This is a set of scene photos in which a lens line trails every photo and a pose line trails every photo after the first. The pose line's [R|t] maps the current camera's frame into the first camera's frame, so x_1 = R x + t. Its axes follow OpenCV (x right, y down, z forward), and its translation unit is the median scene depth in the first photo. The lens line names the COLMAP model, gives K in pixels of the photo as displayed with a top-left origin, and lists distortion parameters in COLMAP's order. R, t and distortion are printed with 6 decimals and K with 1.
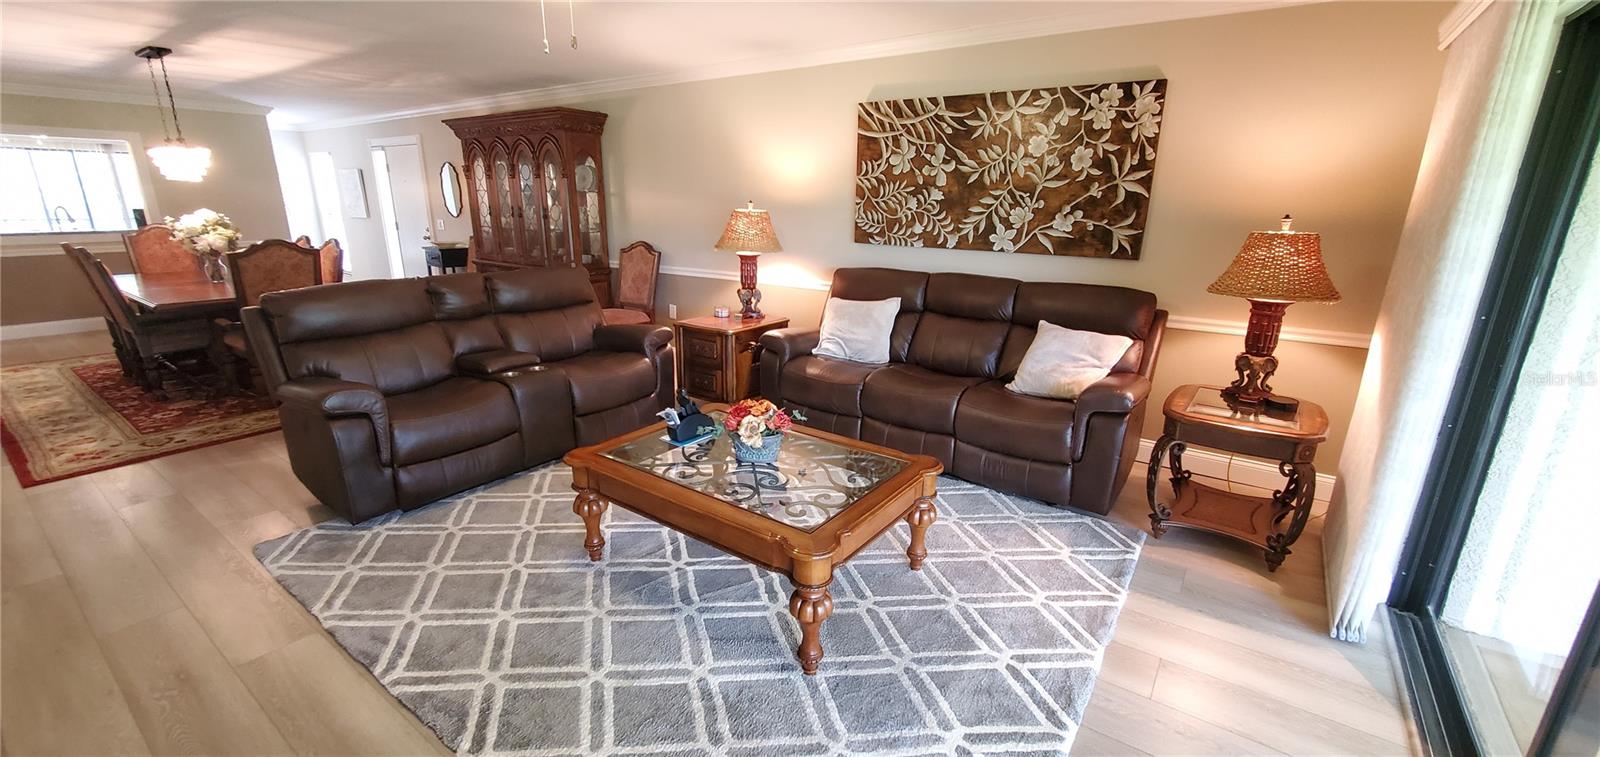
lens RADIAL K [[640.5, 0, 811.1], [0, 640.5, 387.8], [0, 0, 1]] dist [-0.001647, -0.000553]
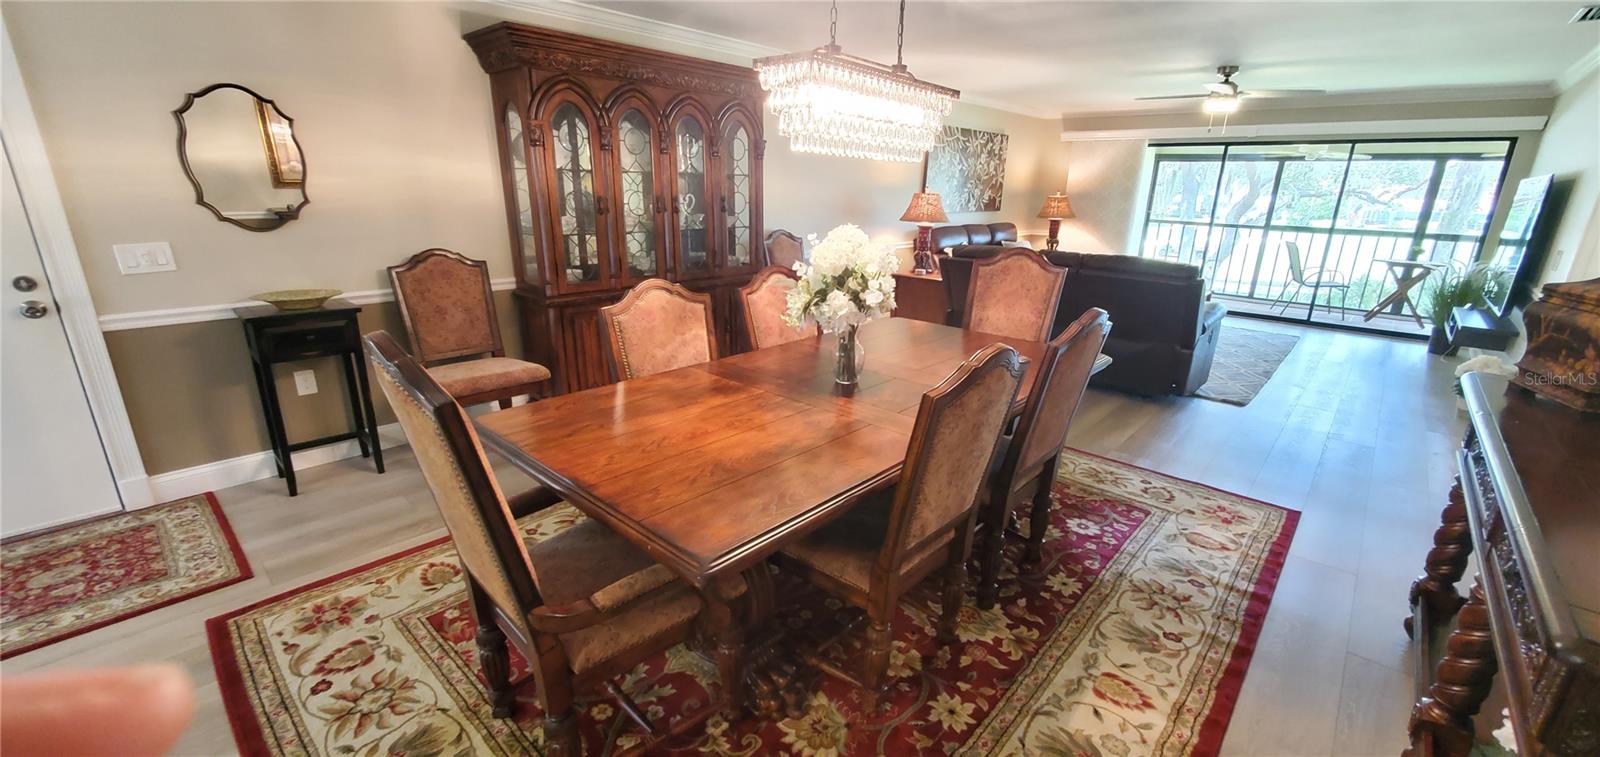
lens RADIAL K [[640.5, 0, 811.1], [0, 640.5, 387.8], [0, 0, 1]] dist [-0.001647, -0.000553]
pose [[0.118499, -0.317270, 0.940903, -1.781626], [0.256098, 0.925286, 0.279750, -0.390777], [-0.959360, 0.207813, 0.190898, 1.217423]]
